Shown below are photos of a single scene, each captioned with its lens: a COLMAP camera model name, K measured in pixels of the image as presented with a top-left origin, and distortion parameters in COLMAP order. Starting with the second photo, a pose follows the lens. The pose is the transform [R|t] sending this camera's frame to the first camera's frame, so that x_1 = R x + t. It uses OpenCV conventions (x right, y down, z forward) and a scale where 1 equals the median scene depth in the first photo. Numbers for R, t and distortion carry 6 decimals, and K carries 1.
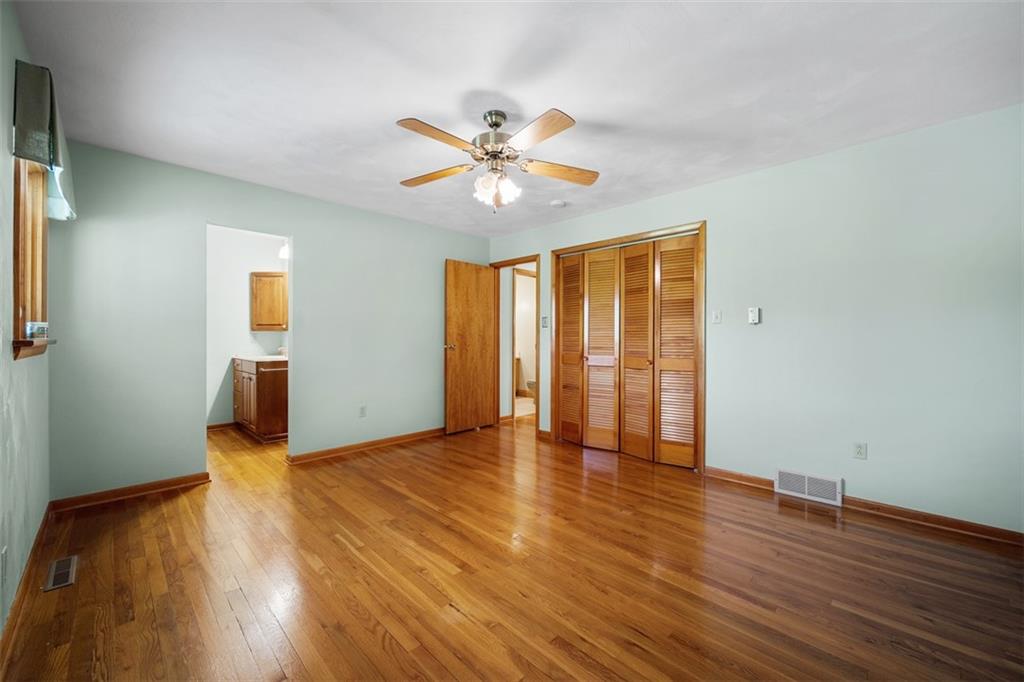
lens RADIAL K [[401.0, 0, 510.7], [0, 401.0, 339.3], [0, 0, 1]] dist [-0.000354, -0.000068]
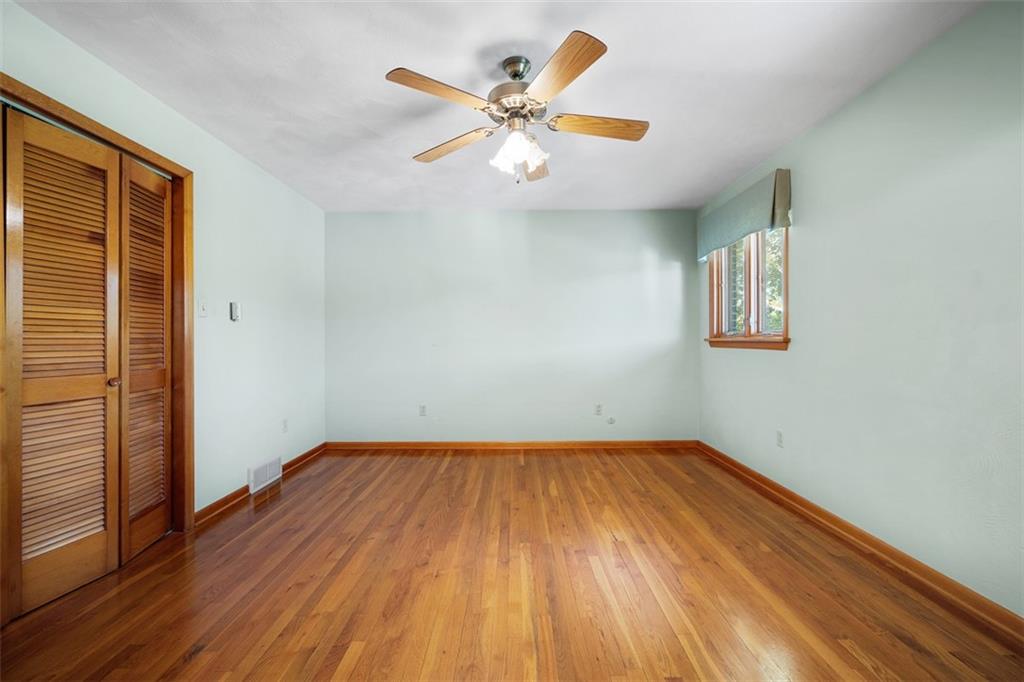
lens RADIAL K [[401.0, 0, 510.7], [0, 401.0, 339.3], [0, 0, 1]] dist [-0.000354, -0.000068]
pose [[-0.703338, 0.001298, 0.710854, -0.532672], [0.000357, 0.999999, -0.001472, 0.005804], [-0.710855, -0.000782, -0.703338, 1.378130]]
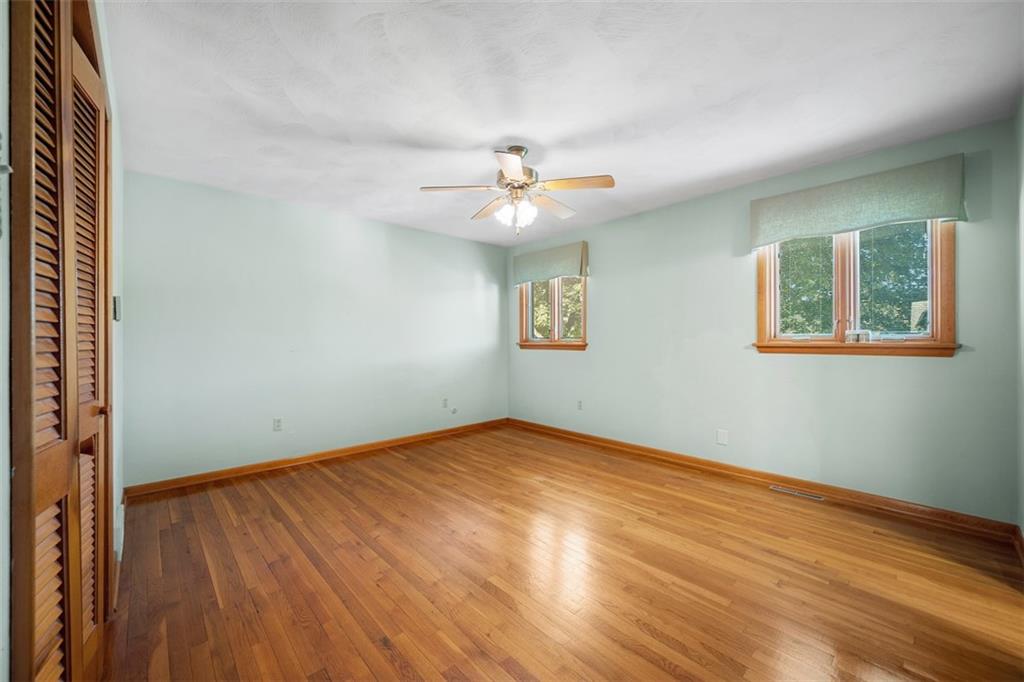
lens RADIAL K [[401.0, 0, 510.7], [0, 401.0, 339.3], [0, 0, 1]] dist [-0.000354, -0.000068]
pose [[-0.999170, 0.002601, 0.040660, -0.057217], [0.002347, 0.999978, -0.006282, -0.004847], [-0.040676, -0.006181, -0.999153, 1.867414]]
